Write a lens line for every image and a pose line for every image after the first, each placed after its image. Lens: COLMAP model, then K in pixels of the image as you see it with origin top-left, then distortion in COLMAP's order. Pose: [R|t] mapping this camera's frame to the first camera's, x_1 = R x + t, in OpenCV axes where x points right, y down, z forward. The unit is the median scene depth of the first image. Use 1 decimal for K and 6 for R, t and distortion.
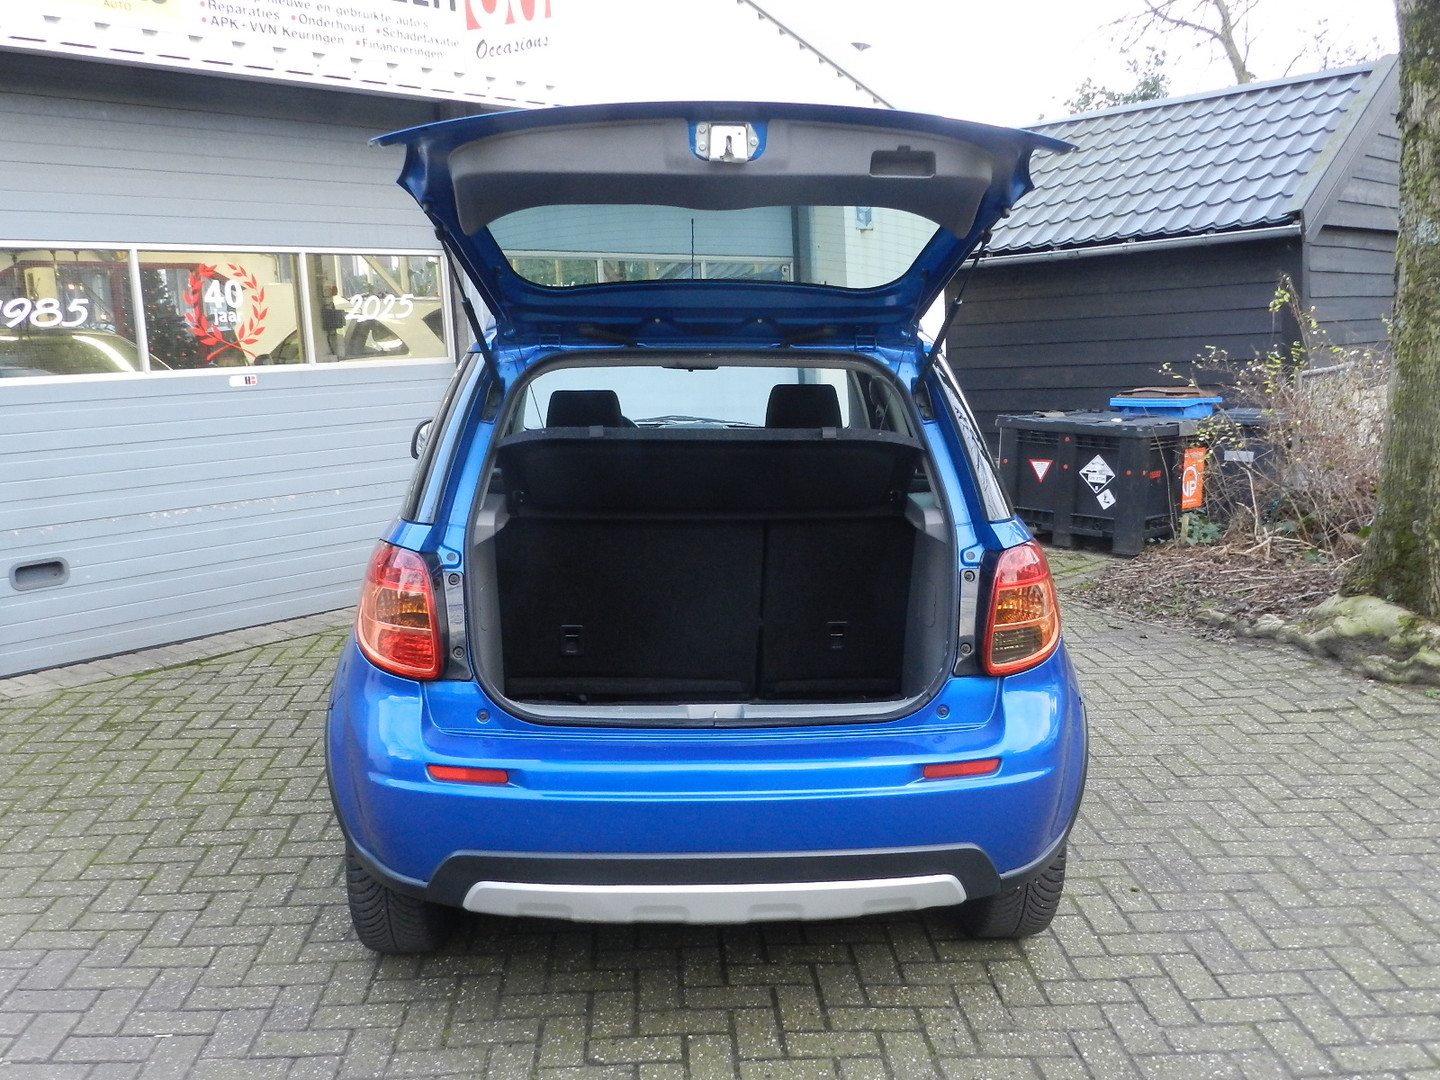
lens RADIAL K [[1368.9, 0, 710.1], [0, 1368.9, 542.2], [0, 0, 1]] dist [-0.007073, 0.000000]
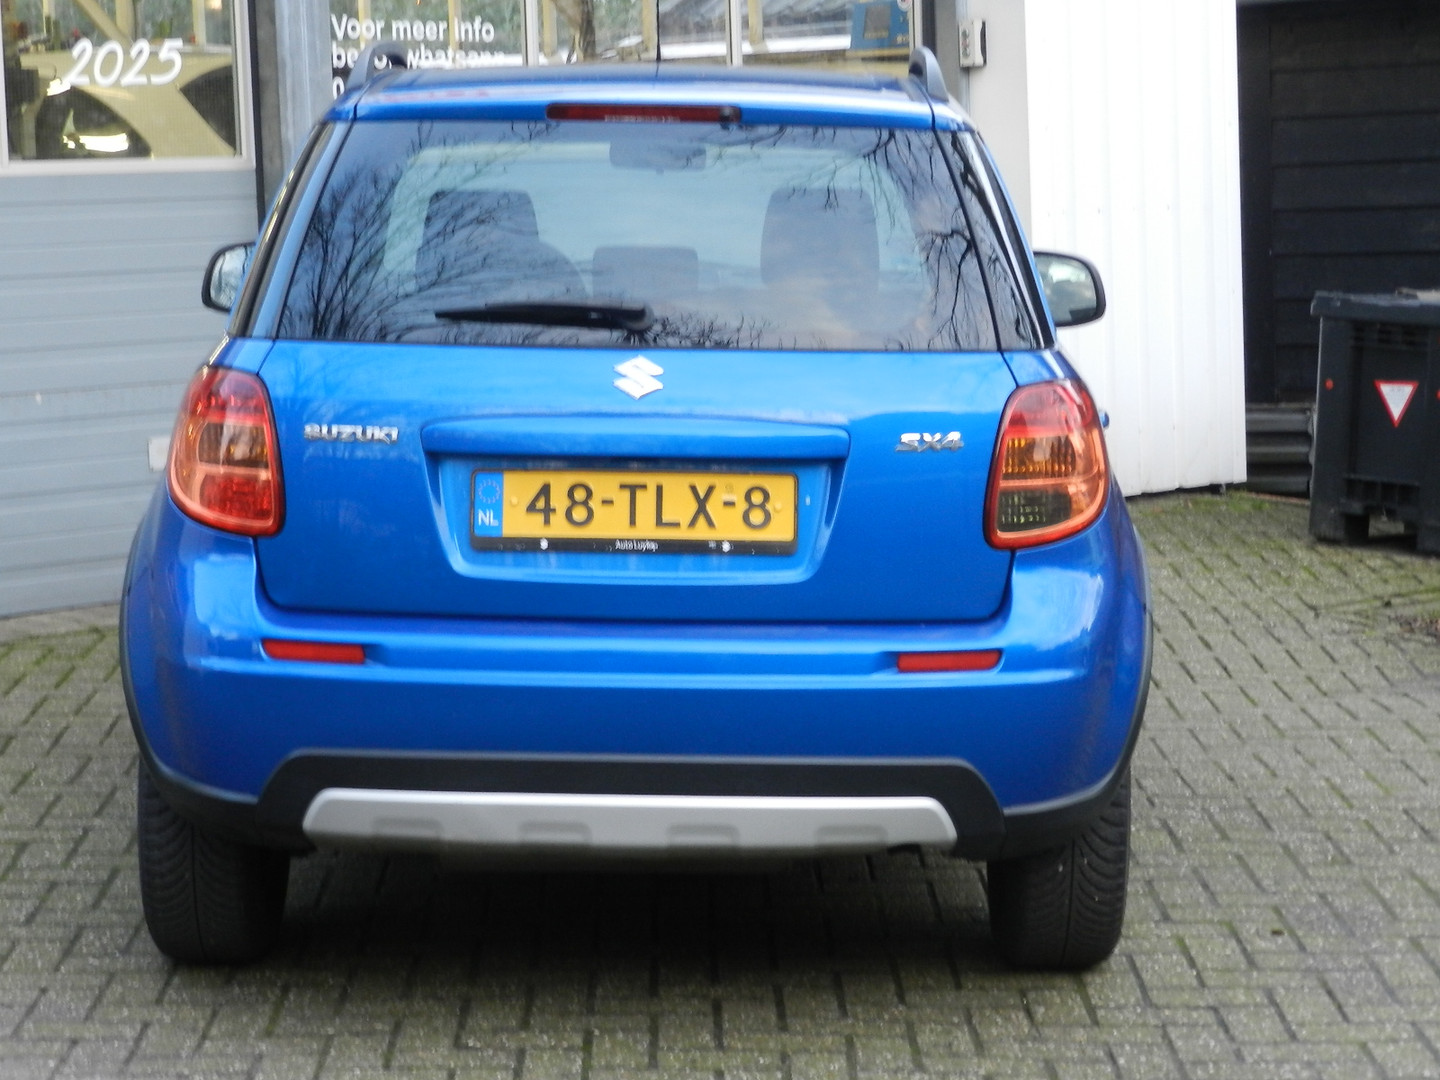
lens RADIAL K [[3521.9, 0, 722.5], [0, 3521.9, 539.7], [0, 0, 1]] dist [-0.023141, 0.000000]
pose [[0.999384, 0.015301, -0.031590, 0.113511], [-0.016548, 0.999078, -0.039602, 0.170527], [0.030955, 0.040100, 0.998716, -0.953511]]
